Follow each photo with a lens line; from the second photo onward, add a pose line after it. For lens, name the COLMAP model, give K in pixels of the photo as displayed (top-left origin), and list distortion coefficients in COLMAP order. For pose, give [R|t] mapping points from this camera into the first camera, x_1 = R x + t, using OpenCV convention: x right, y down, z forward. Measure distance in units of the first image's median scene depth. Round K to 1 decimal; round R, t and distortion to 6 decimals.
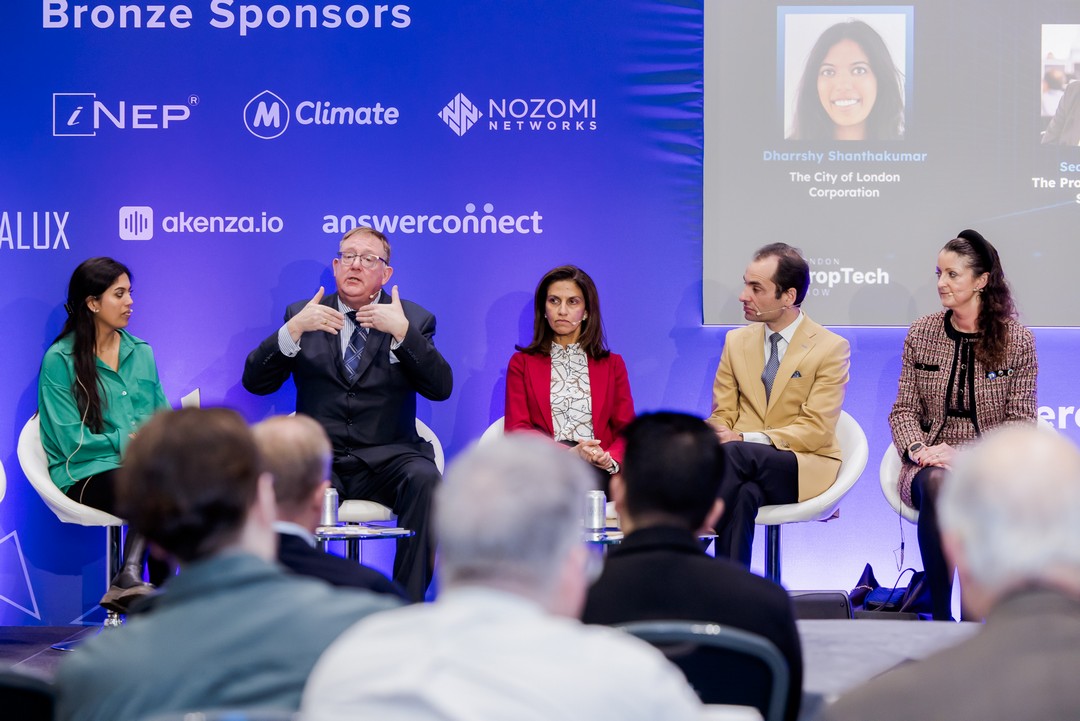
lens RADIAL K [[3697.2, 0, 540.2], [0, 3697.2, 357.1], [0, 0, 1]] dist [-0.001923, 0.000000]
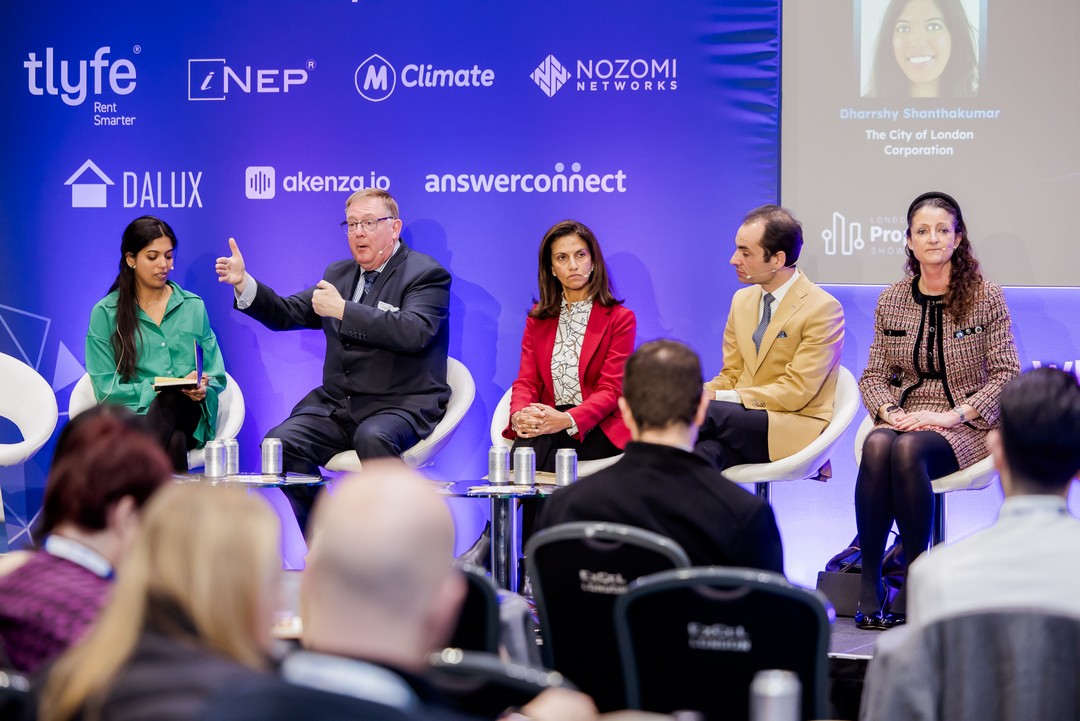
lens RADIAL K [[3697.2, 0, 539.1], [0, 3697.2, 363.3], [0, 0, 1]] dist [-0.001923, 0.000000]
pose [[0.946605, 0.014184, -0.322084, 0.305725], [-0.008742, 0.999794, 0.018338, -0.004815], [0.322278, -0.014543, 0.946533, 0.030132]]
